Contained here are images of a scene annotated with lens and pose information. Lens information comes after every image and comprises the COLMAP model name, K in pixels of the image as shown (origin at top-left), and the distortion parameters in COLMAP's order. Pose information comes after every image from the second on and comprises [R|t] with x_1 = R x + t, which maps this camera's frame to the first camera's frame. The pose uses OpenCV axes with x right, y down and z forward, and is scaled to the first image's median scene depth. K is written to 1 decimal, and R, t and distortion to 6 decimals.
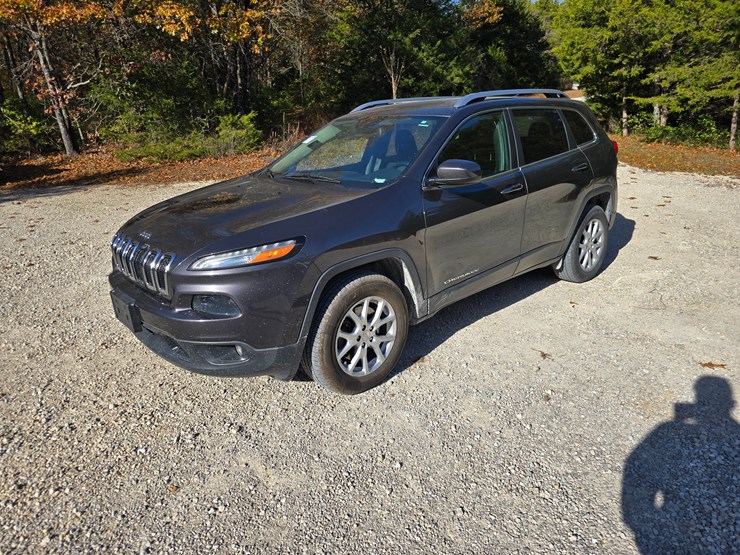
lens RADIAL K [[500.1, 0, 355.3], [0, 500.1, 275.1], [0, 0, 1]] dist [0.041573, -0.032608]
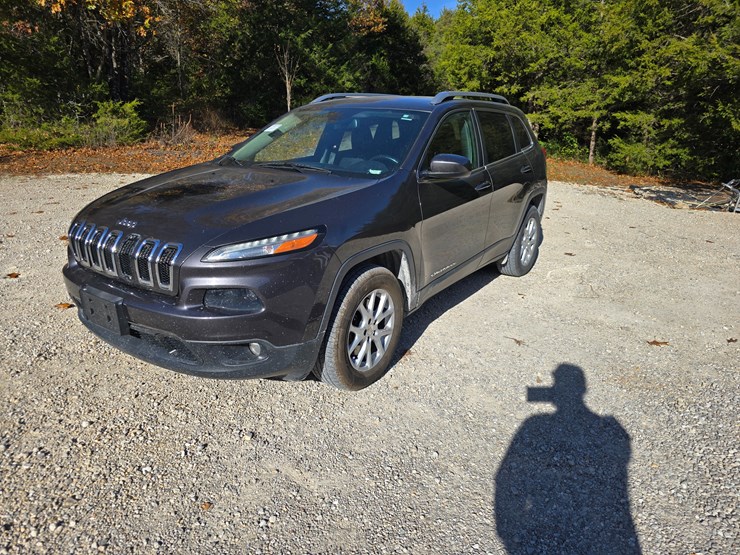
lens RADIAL K [[500.1, 0, 365.5], [0, 500.1, 282.2], [0, 0, 1]] dist [0.041573, -0.032608]
pose [[0.968526, -0.017161, 0.248319, -0.197890], [0.015245, 0.999837, 0.009638, 0.016228], [-0.248444, -0.005549, 0.968630, 0.045746]]
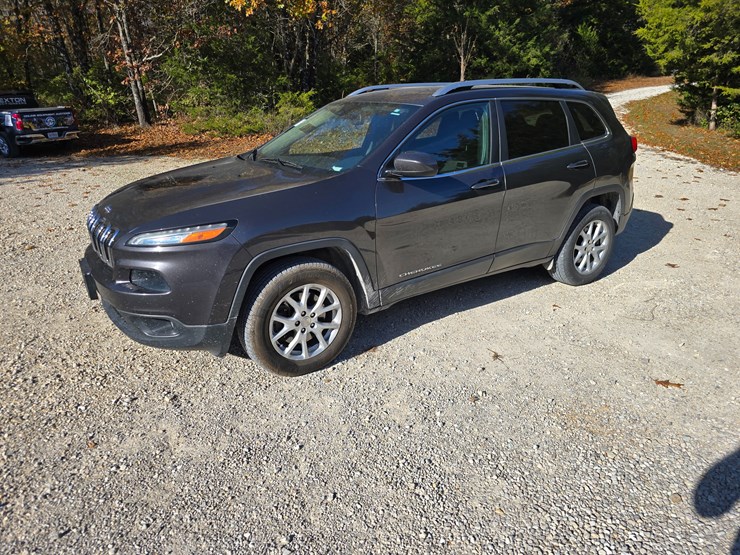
lens RADIAL K [[500.1, 0, 365.3], [0, 500.1, 284.9], [0, 0, 1]] dist [0.041573, -0.032608]
pose [[0.990120, 0.078257, -0.116350, 0.217770], [-0.071773, 0.995680, 0.058913, -0.019146], [0.120457, -0.049980, 0.991460, 0.001954]]
